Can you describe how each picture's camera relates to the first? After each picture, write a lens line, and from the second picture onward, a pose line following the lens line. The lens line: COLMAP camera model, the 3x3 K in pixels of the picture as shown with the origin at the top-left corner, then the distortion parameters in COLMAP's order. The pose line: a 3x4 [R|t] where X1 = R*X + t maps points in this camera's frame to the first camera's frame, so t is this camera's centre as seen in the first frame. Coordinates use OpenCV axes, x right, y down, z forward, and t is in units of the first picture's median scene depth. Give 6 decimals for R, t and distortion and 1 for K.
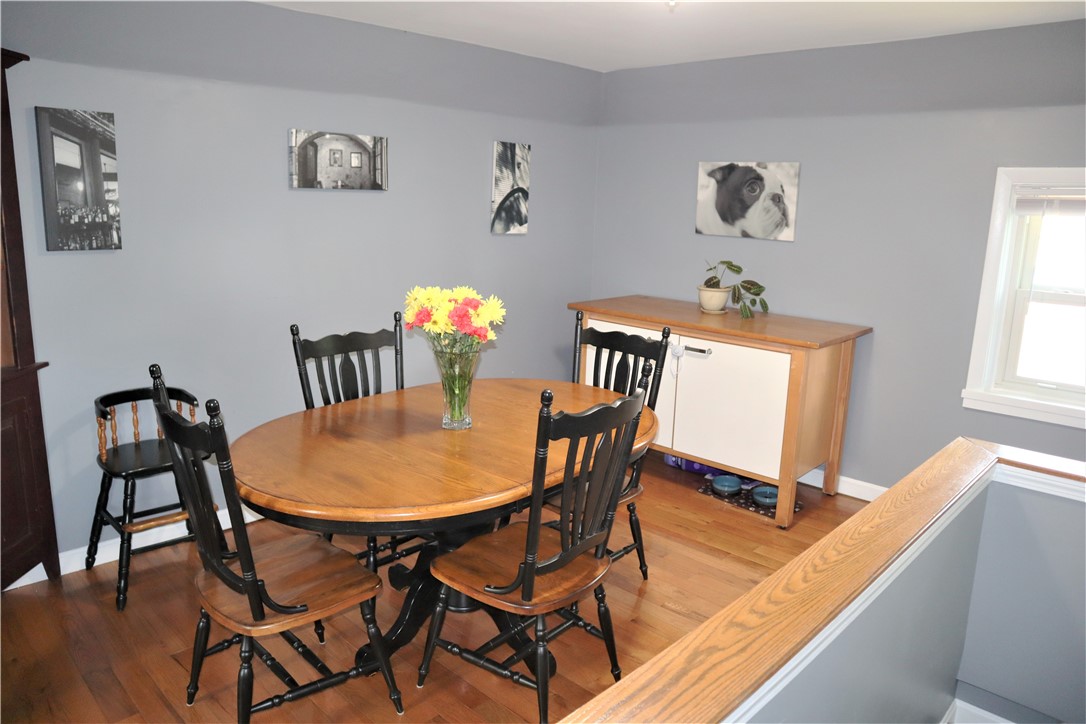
lens RADIAL K [[759.2, 0, 543.0], [0, 759.2, 362.0], [0, 0, 1]] dist [-0.129465, 0.100326]
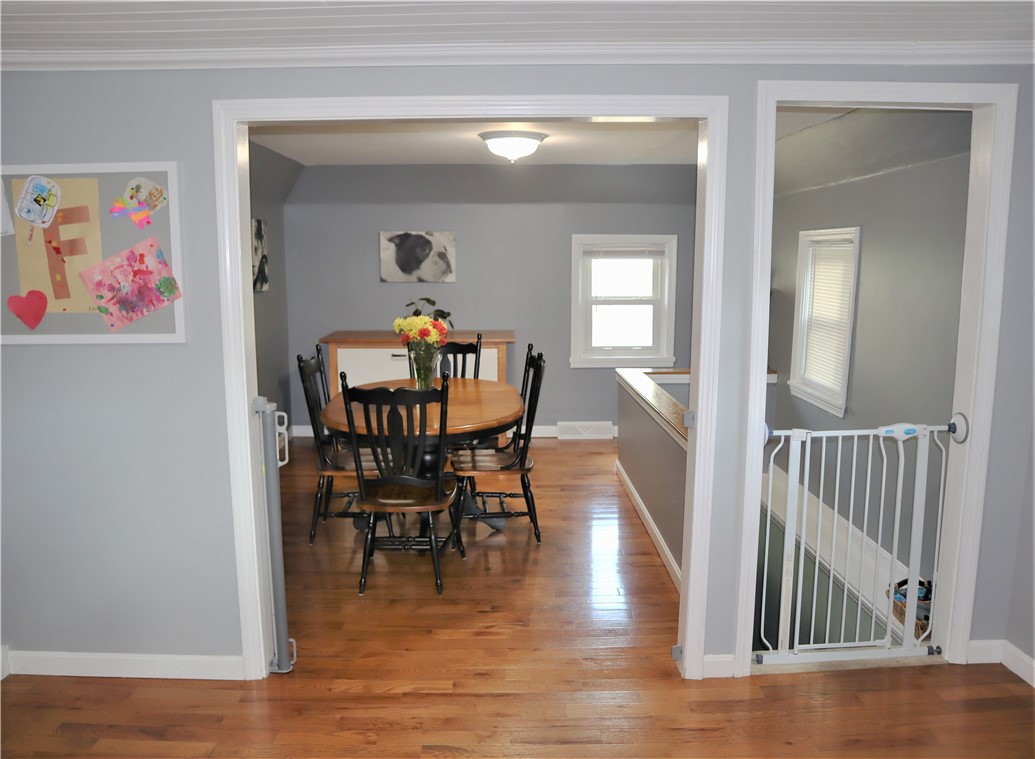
lens RADIAL K [[812.3, 0, 517.5], [0, 812.3, 379.5], [0, 0, 1]] dist [-0.111235, 0.000517]
pose [[0.704432, -0.134691, 0.696874, -0.779149], [0.168438, 0.985505, 0.020212, 0.024503], [-0.689495, 0.103142, 0.716908, -0.271609]]
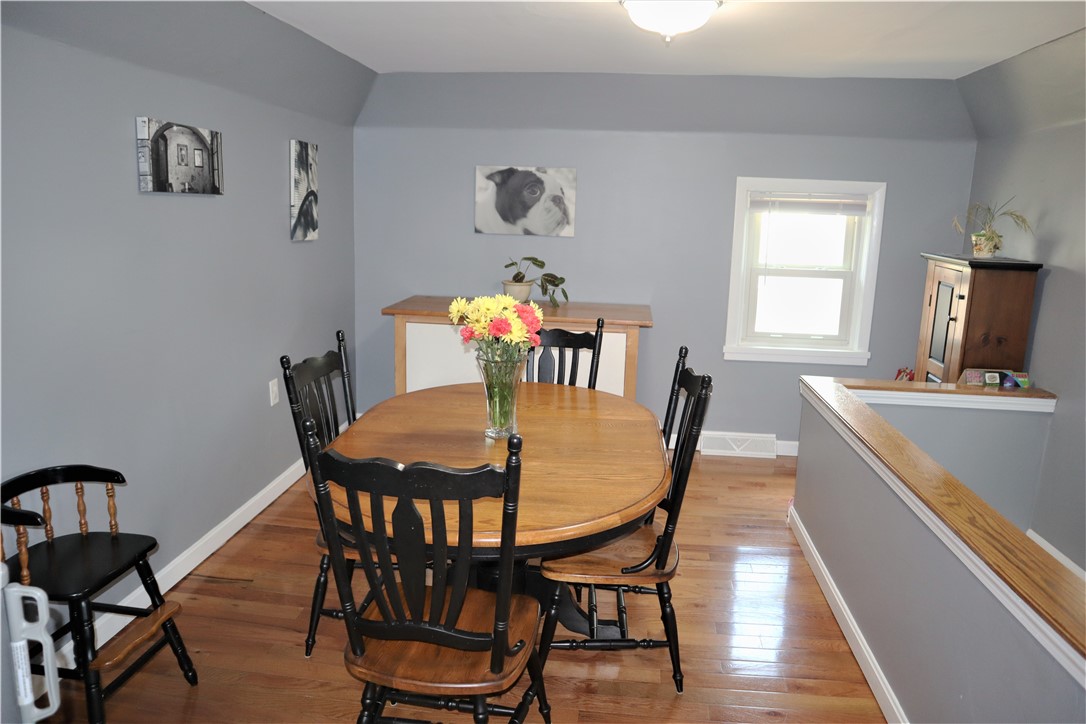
lens RADIAL K [[759.2, 0, 543.0], [0, 759.2, 362.0], [0, 0, 1]] dist [-0.129465, 0.100326]
pose [[0.793816, -0.126385, 0.594880, -0.421895], [0.122269, 0.991361, 0.047462, -0.032920], [-0.595740, 0.035059, 0.802412, 0.106468]]
